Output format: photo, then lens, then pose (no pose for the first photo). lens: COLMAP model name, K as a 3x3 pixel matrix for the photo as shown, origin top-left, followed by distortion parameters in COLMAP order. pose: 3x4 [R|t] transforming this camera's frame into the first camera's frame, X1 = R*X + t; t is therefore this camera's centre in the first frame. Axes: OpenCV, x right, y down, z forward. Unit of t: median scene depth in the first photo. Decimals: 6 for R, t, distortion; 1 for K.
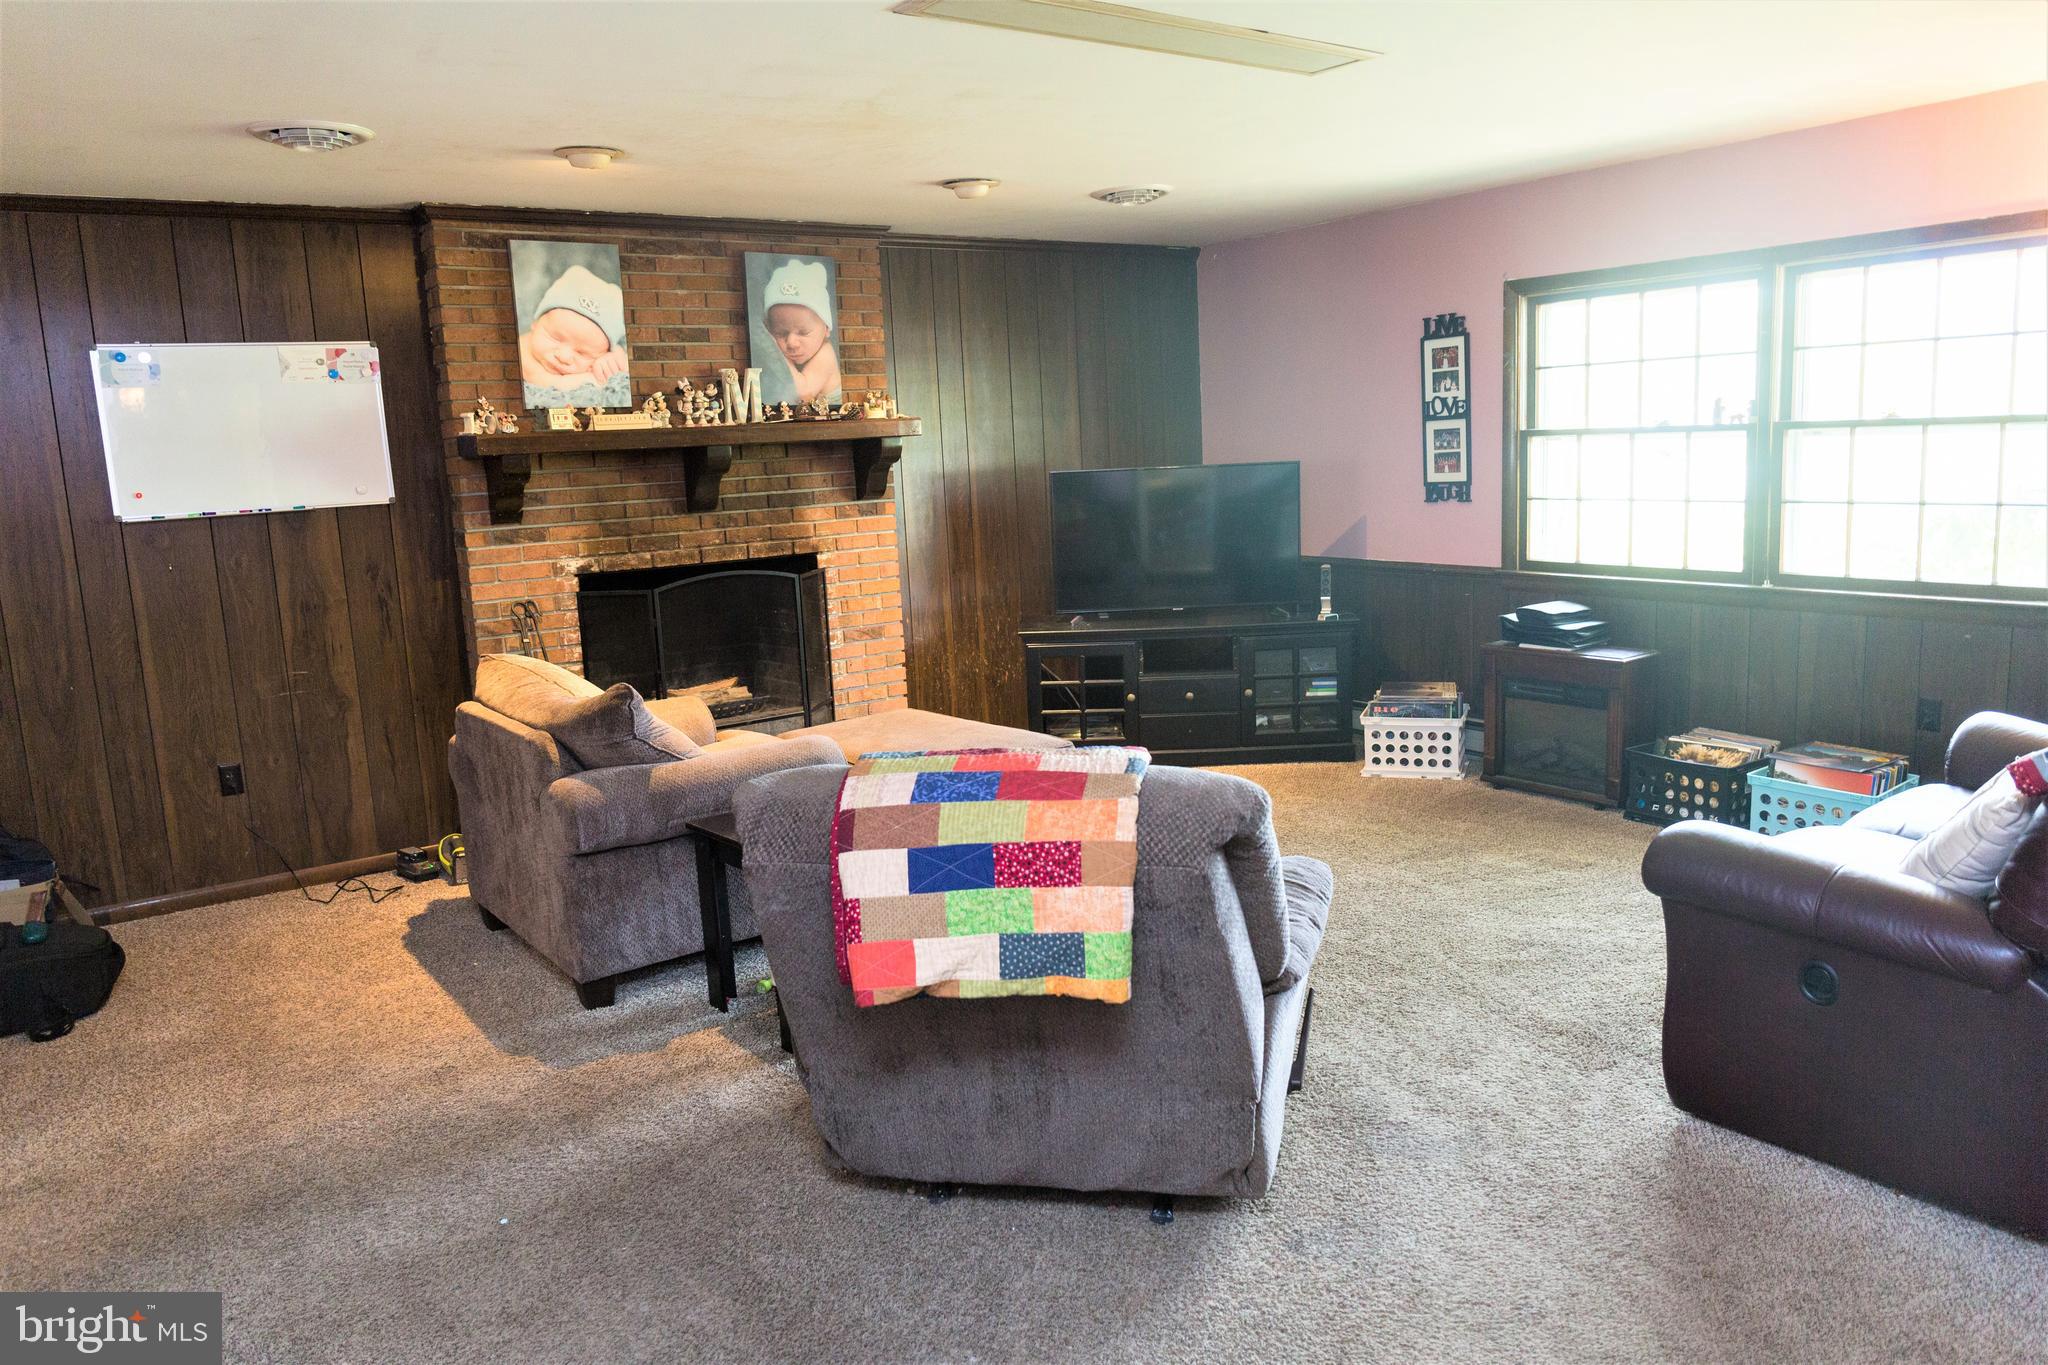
lens RADIAL K [[1393.4, 0, 1020.5], [0, 1393.4, 681.0], [0, 0, 1]] dist [0.003219, -0.000272]
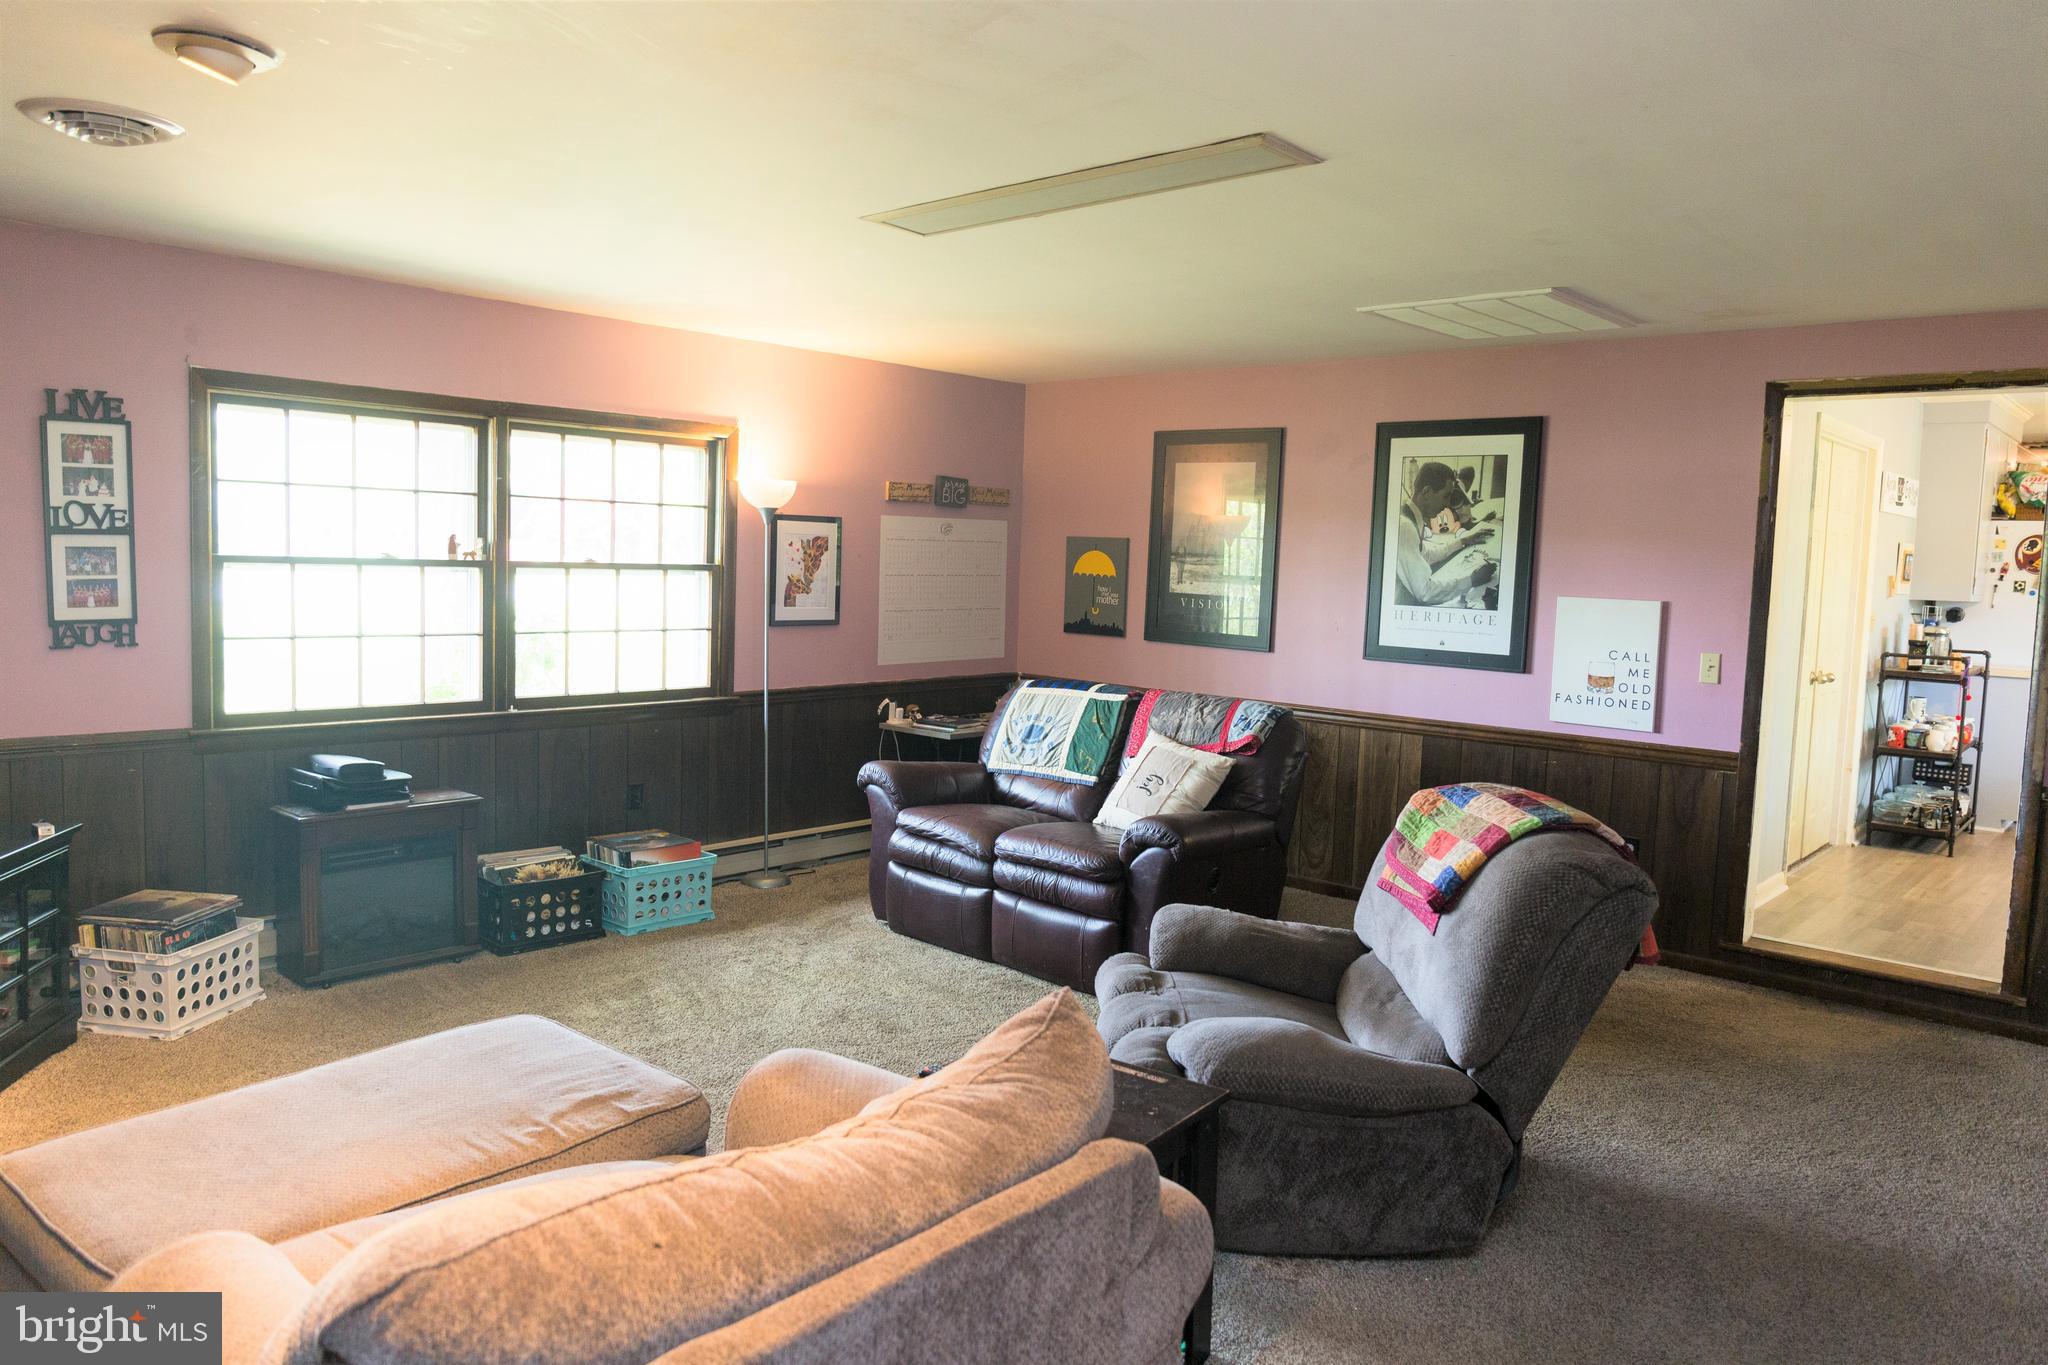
lens RADIAL K [[1393.4, 0, 1019.4], [0, 1393.4, 674.7], [0, 0, 1]] dist [0.003219, -0.000272]
pose [[-0.207322, -0.044807, 0.977246, -0.508917], [0.149925, 0.985694, 0.077001, -0.101532], [-0.966716, 0.162478, -0.197638, 0.703466]]
